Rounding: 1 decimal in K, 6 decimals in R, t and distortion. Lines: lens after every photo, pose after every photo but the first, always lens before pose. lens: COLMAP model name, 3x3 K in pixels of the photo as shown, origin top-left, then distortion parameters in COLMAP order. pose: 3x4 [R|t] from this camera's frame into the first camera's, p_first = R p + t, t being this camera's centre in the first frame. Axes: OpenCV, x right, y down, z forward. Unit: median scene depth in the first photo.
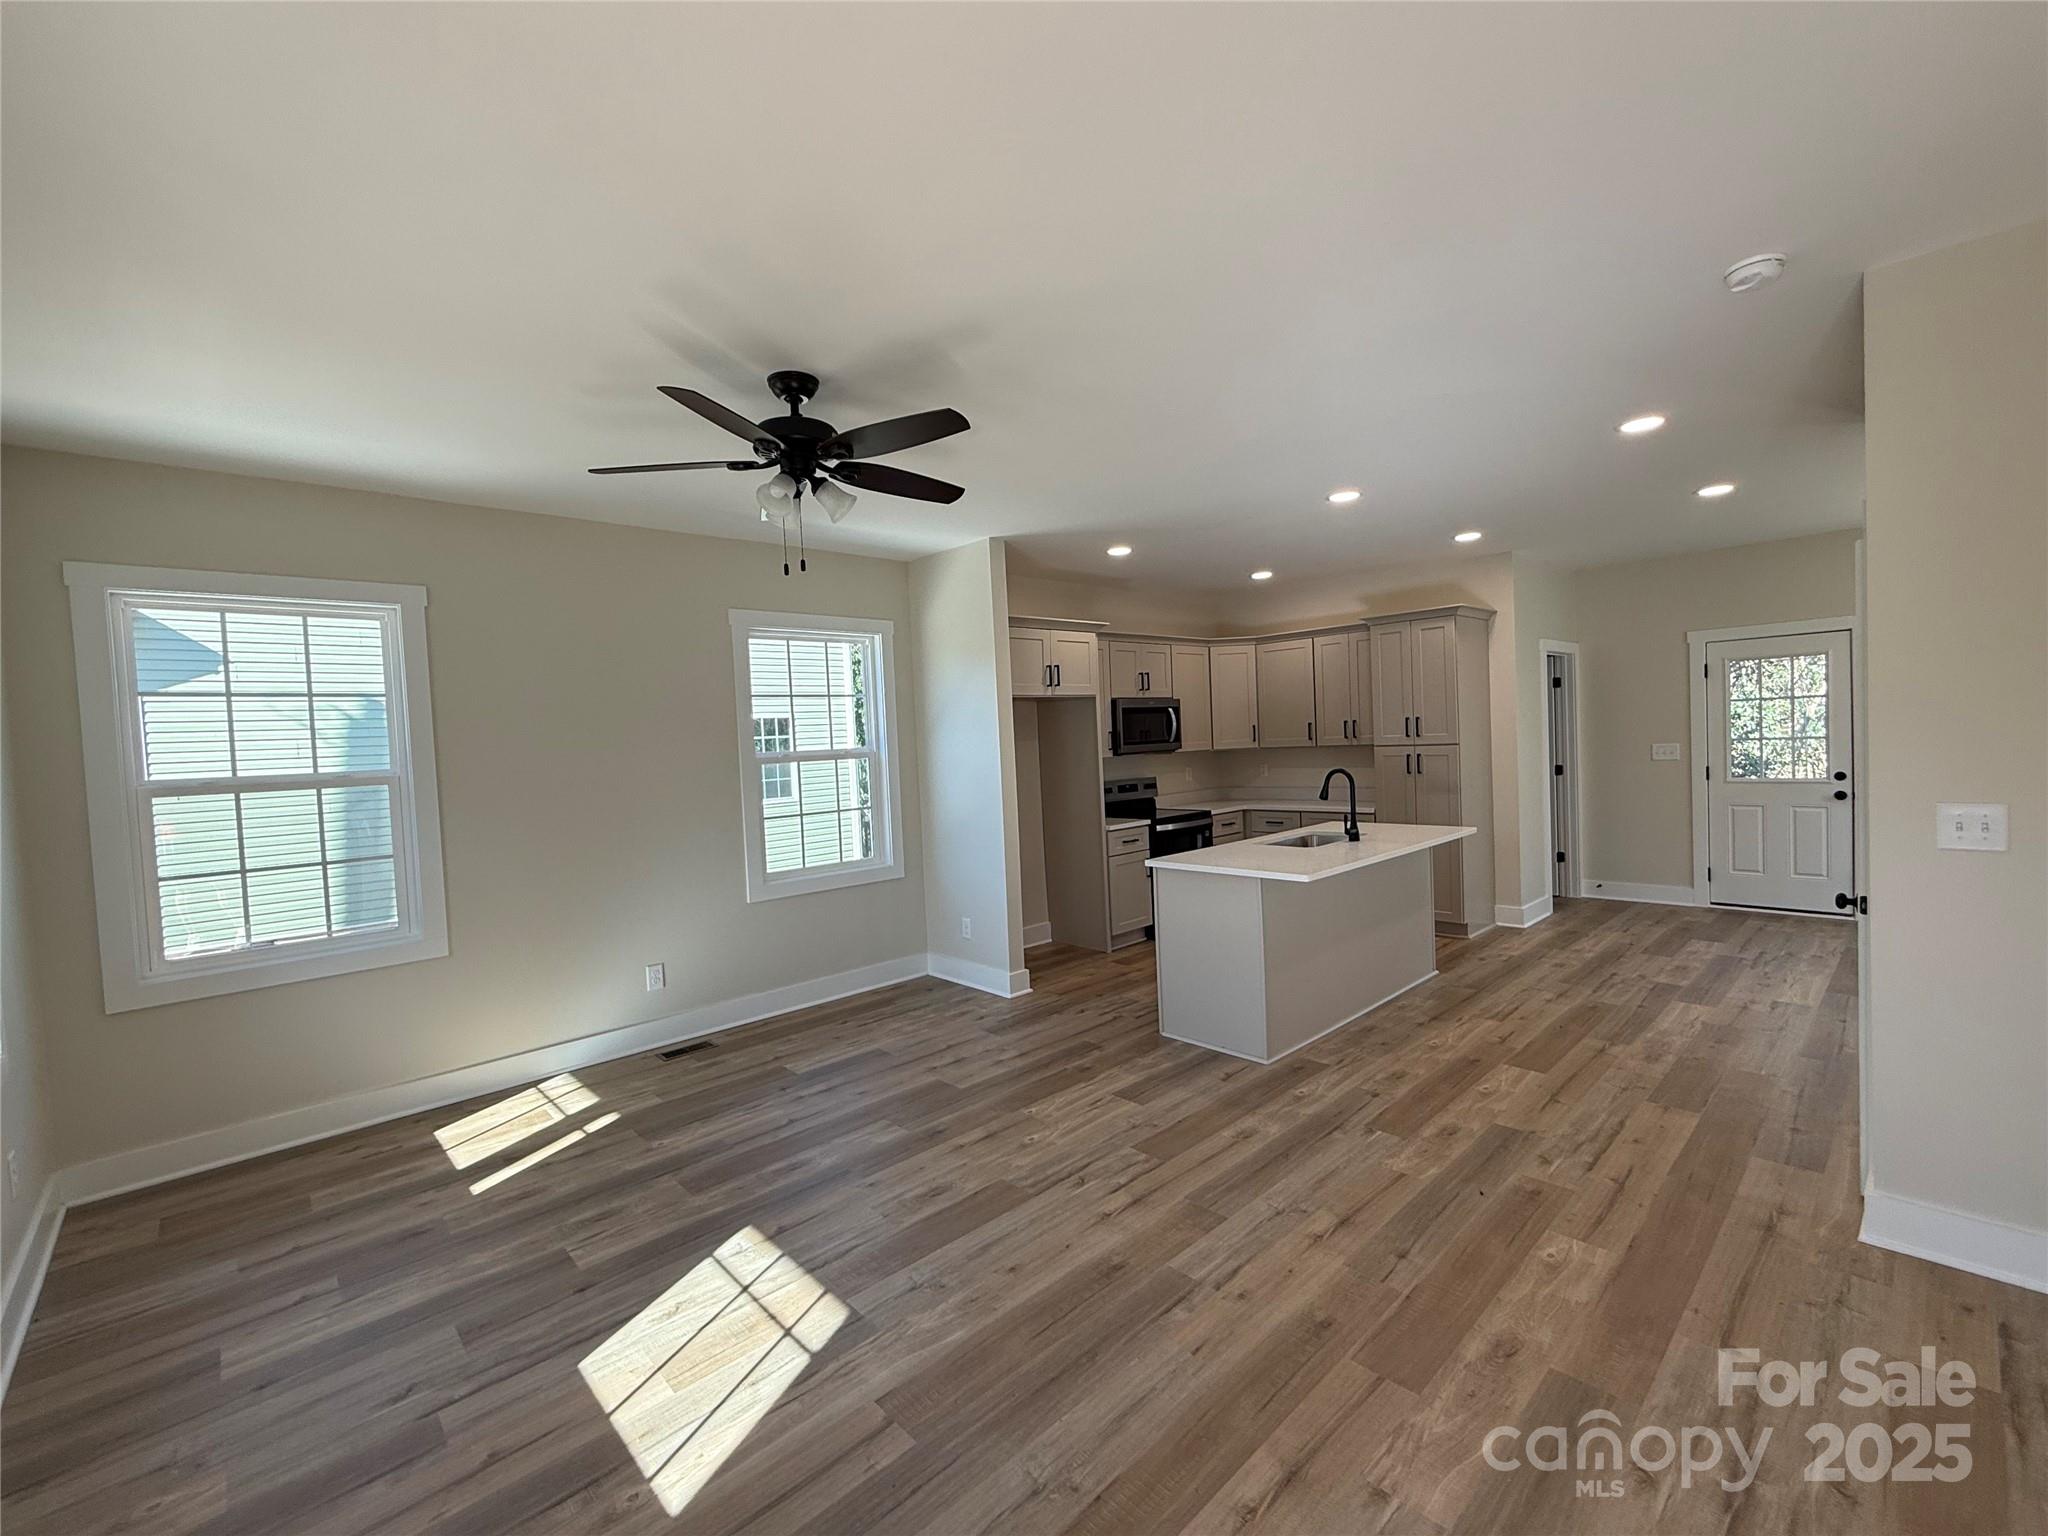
lens RADIAL K [[846.2, 0, 1026.4], [0, 846.2, 774.6], [0, 0, 1]] dist [-0.004573, -0.000197]
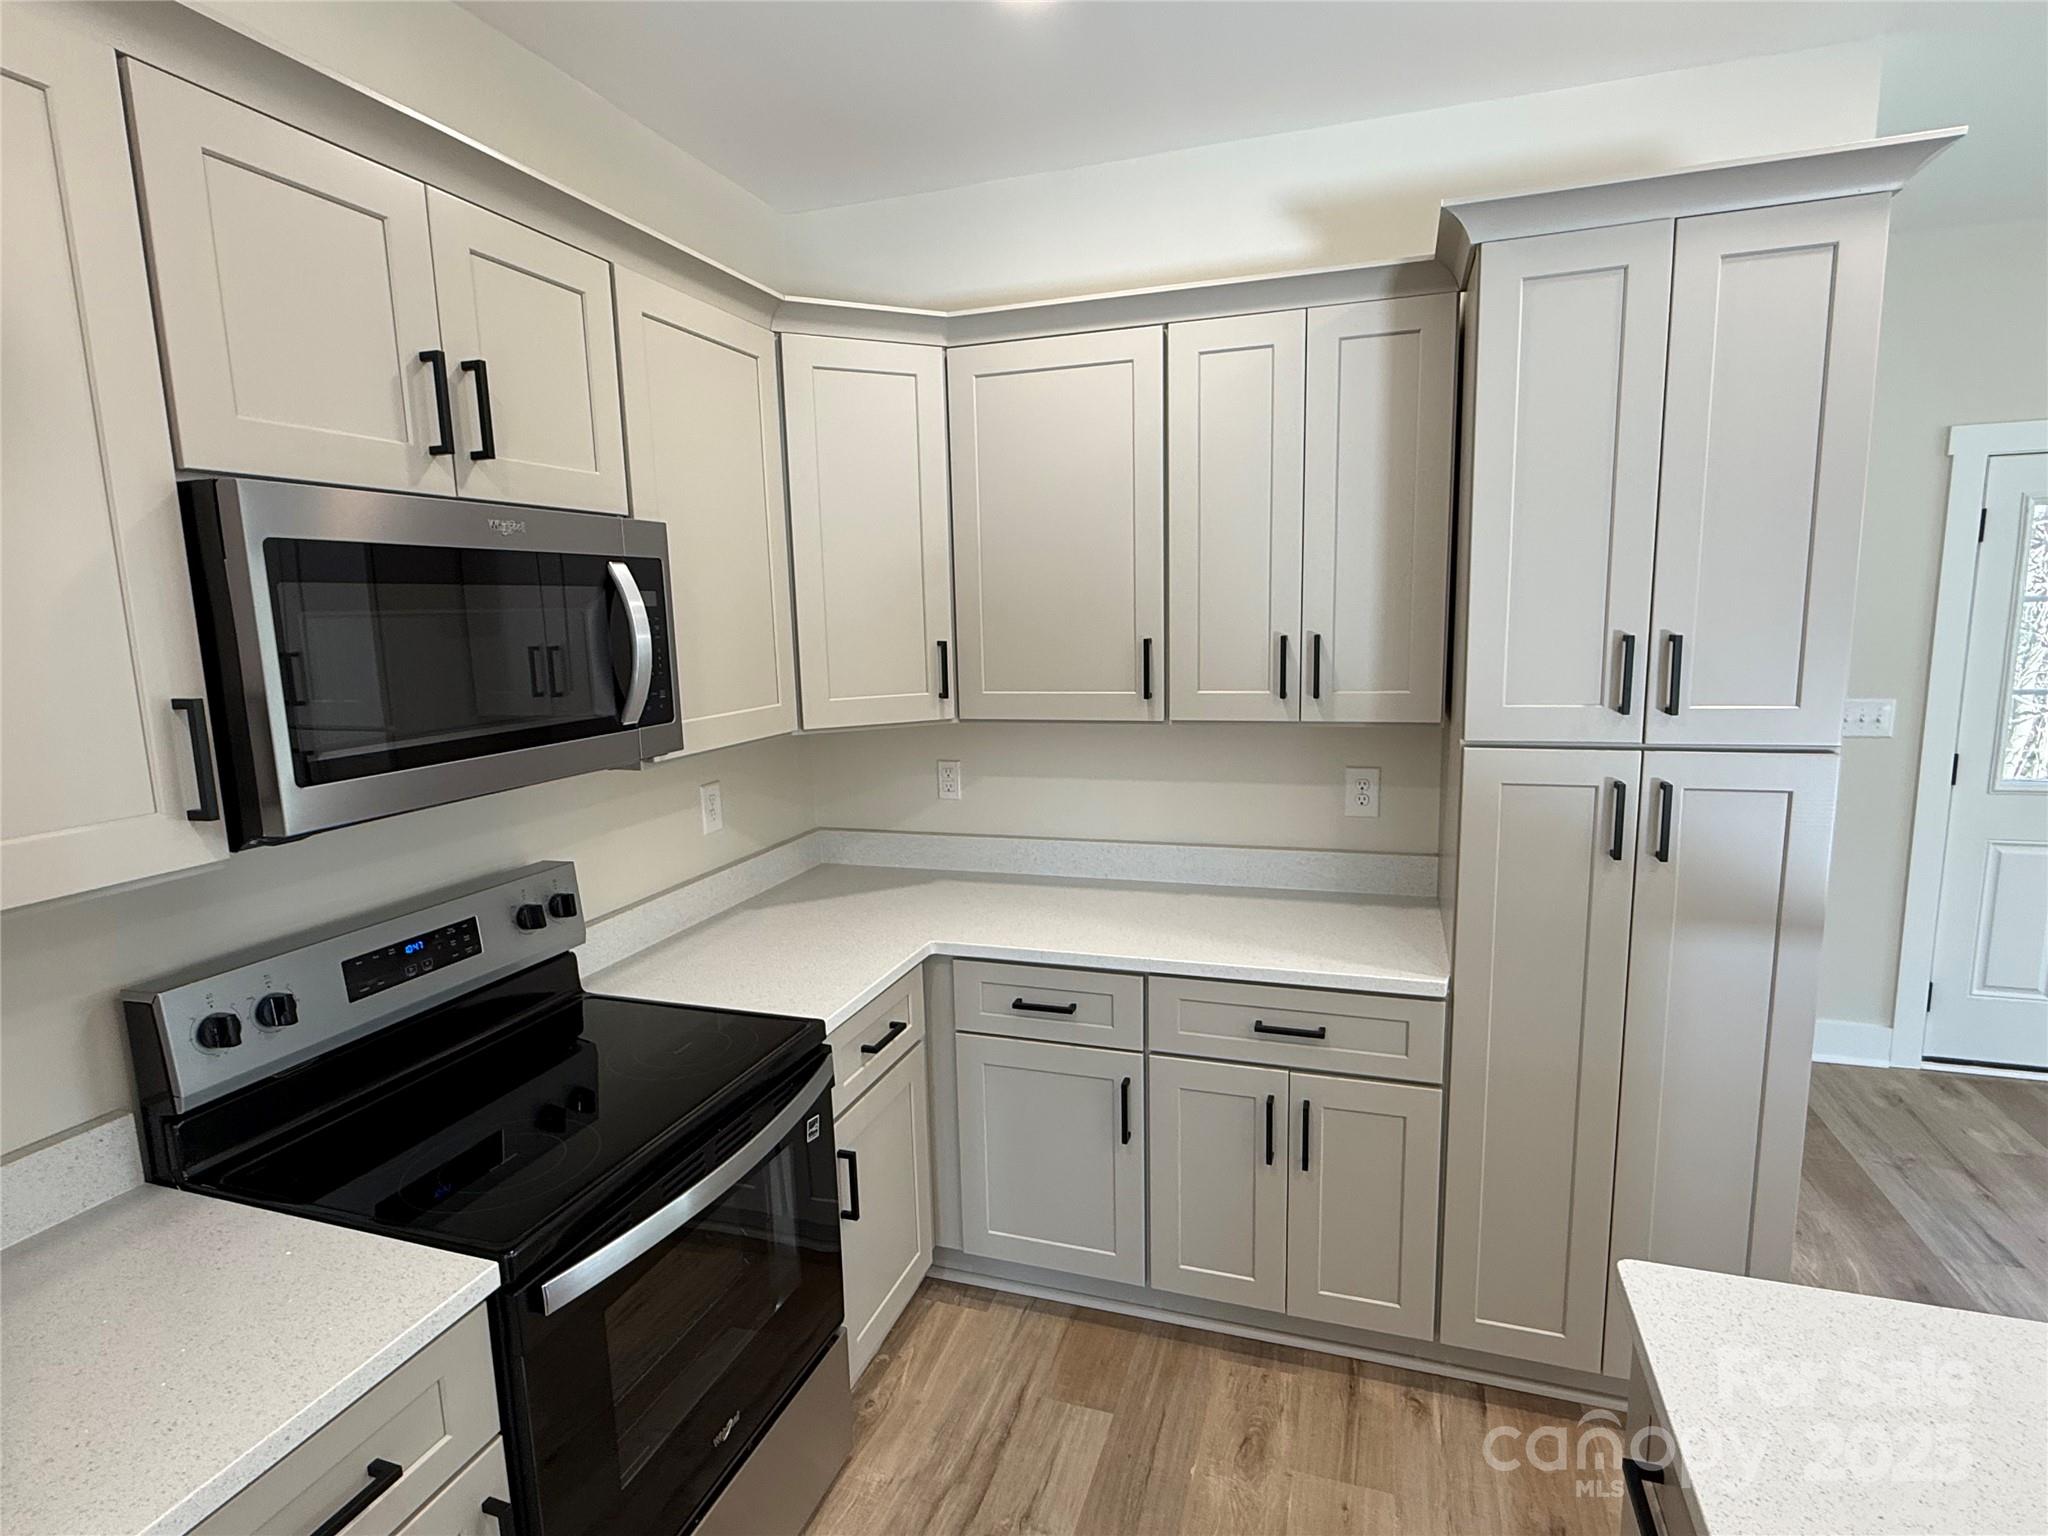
lens RADIAL K [[1041.8, 0, 1019.8], [0, 1041.8, 773.5], [0, 0, 1]] dist [-0.001685, -0.000555]
pose [[0.879531, -0.051808, 0.473012, 0.141150], [0.006392, 0.995252, 0.097122, -0.054580], [-0.475798, -0.082399, 0.875686, 0.768742]]
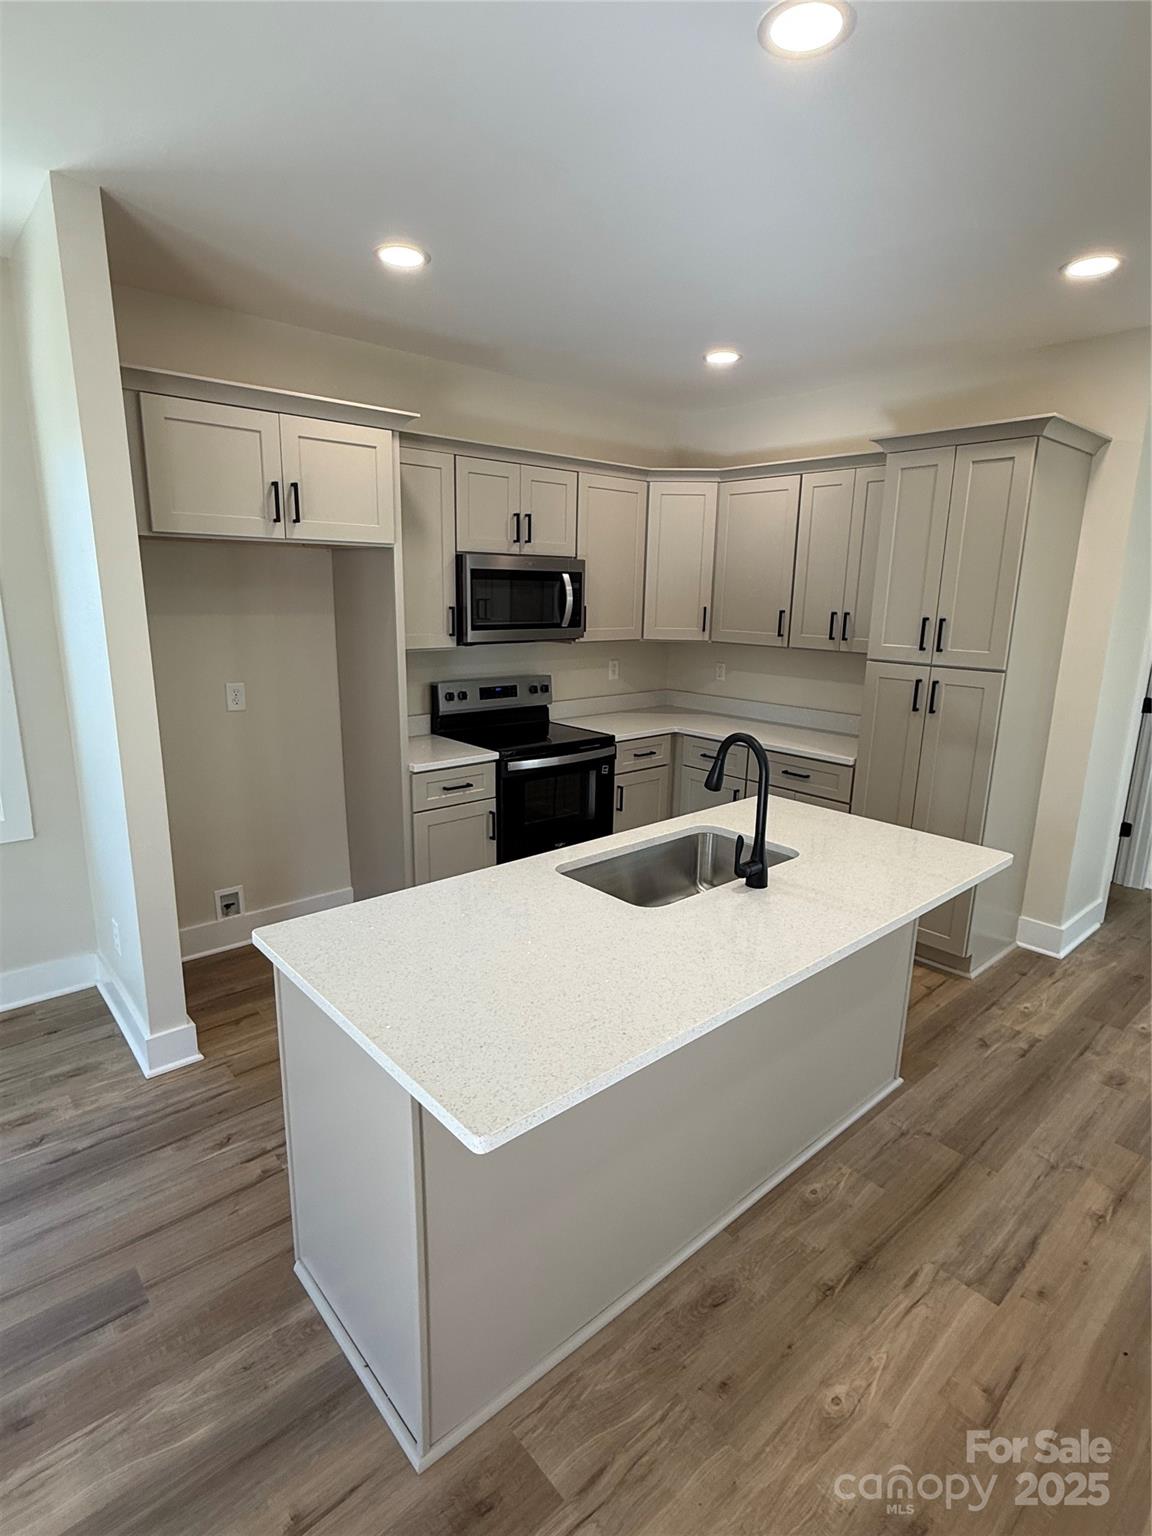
lens RADIAL K [[781.4, 0, 572.1], [0, 781.4, 767.5], [0, 0, 1]] dist [-0.001685, -0.000555]
pose [[0.997573, 0.068482, -0.012600, 0.204191], [-0.065022, 0.980897, 0.183340, -0.045728], [0.024915, -0.182075, 0.982969, 0.408725]]
